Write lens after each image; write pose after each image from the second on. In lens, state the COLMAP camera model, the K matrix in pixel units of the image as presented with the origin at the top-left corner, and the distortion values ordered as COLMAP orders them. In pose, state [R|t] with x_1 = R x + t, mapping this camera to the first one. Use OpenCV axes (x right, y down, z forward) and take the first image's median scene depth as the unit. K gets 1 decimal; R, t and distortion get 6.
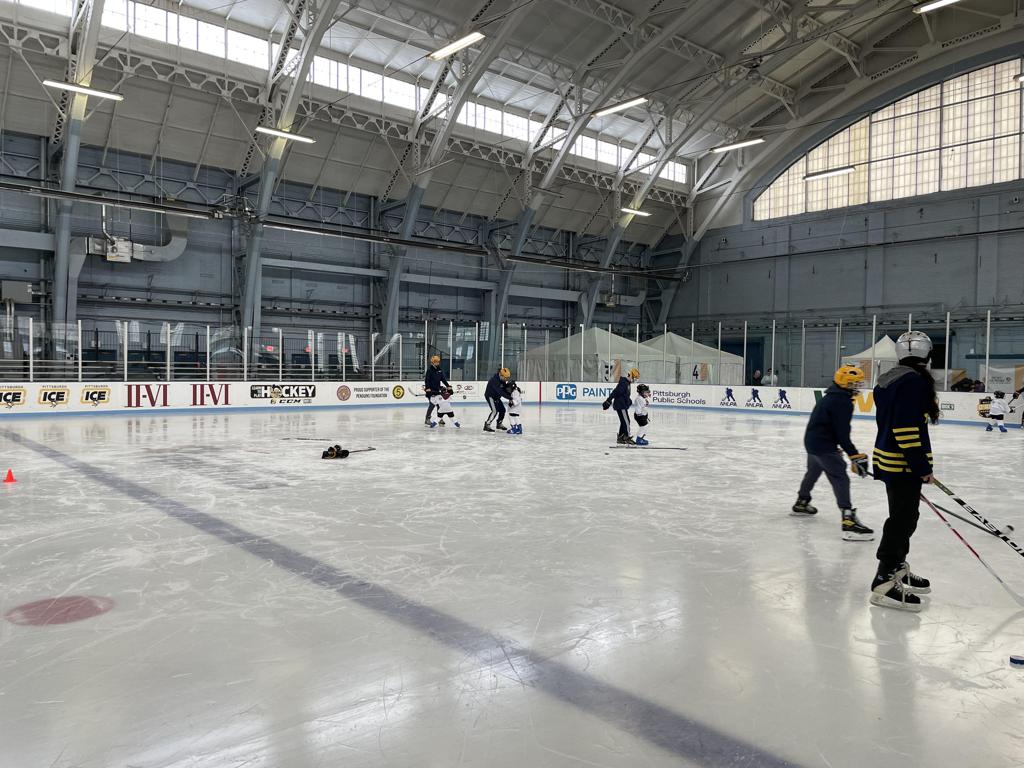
lens RADIAL K [[774.0, 0, 525.9], [0, 774.0, 394.4], [0, 0, 1]] dist [0.084389, -0.104233]
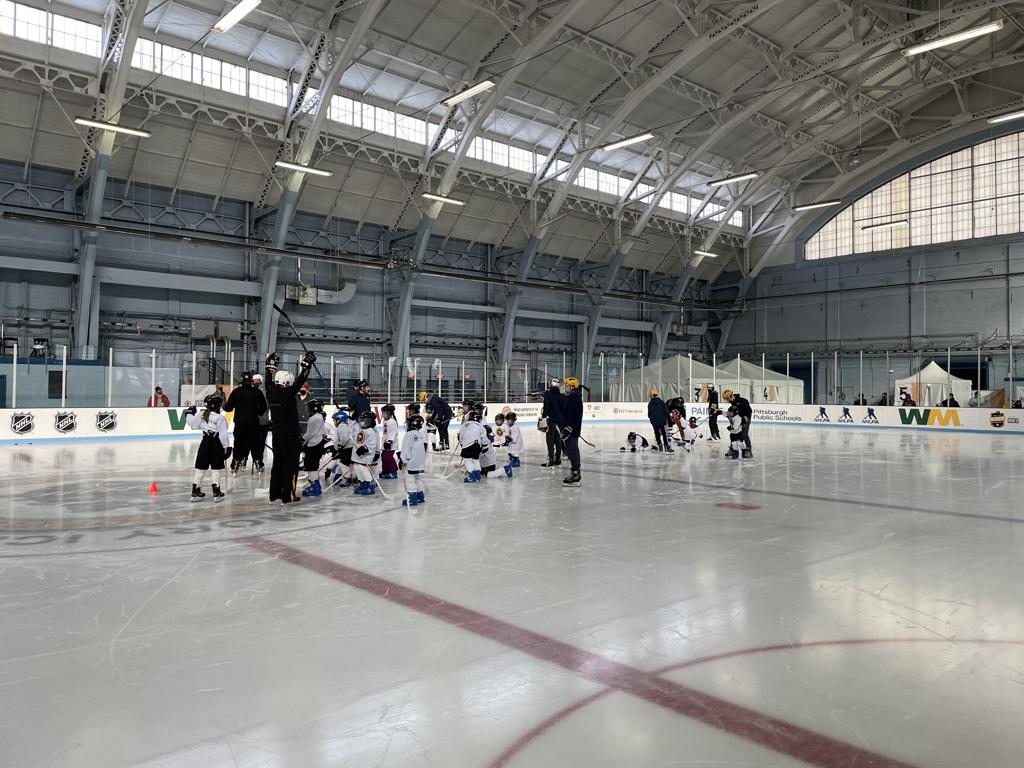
lens RADIAL K [[774.0, 0, 522.1], [0, 774.0, 378.0], [0, 0, 1]] dist [0.084389, -0.104233]
pose [[0.999818, -0.006494, 0.017959, -0.180662], [0.007366, 0.998775, -0.048926, 0.002610], [-0.017619, 0.049049, 0.998641, -0.157311]]
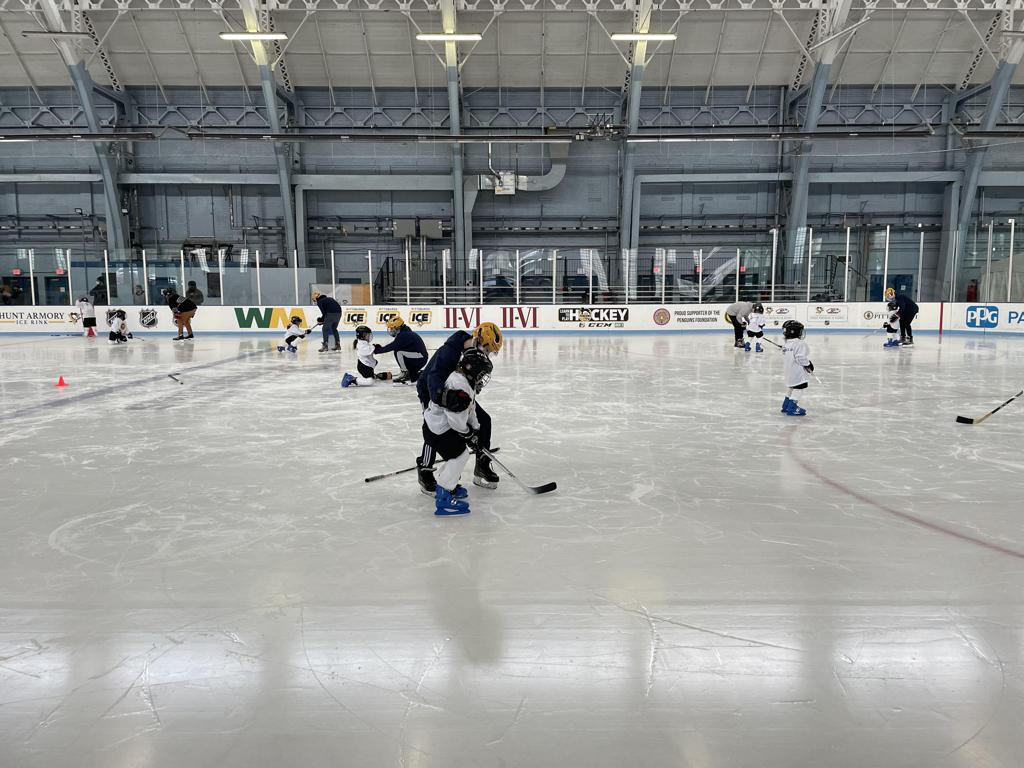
lens RADIAL K [[774.0, 0, 520.2], [0, 774.0, 373.9], [0, 0, 1]] dist [0.084389, -0.104233]
pose [[0.756713, 0.056567, -0.651295, 0.183641], [-0.008426, 0.997011, 0.076805, -0.002828], [0.653693, -0.052632, 0.754928, 0.160229]]
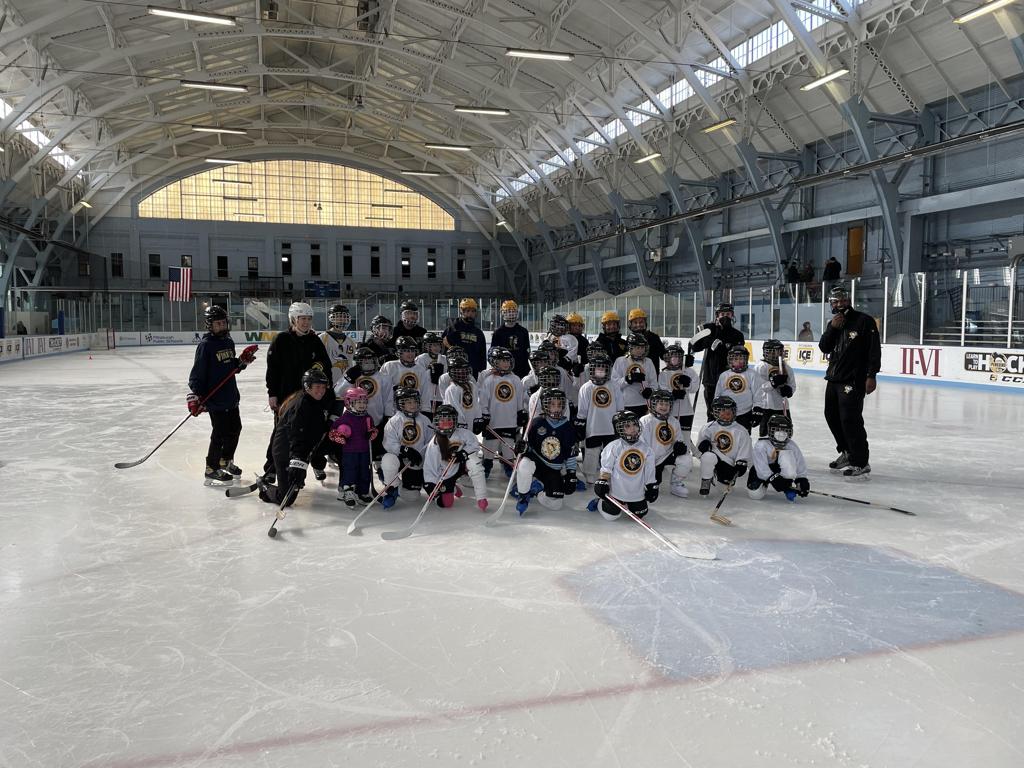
lens RADIAL K [[774.0, 0, 506.7], [0, 774.0, 369.4], [0, 0, 1]] dist [0.084389, -0.104233]
pose [[-0.411078, 0.040128, -0.910716, 0.333439], [-0.037475, 0.997442, 0.060864, -0.017052], [0.910829, 0.059149, -0.408523, 0.659269]]
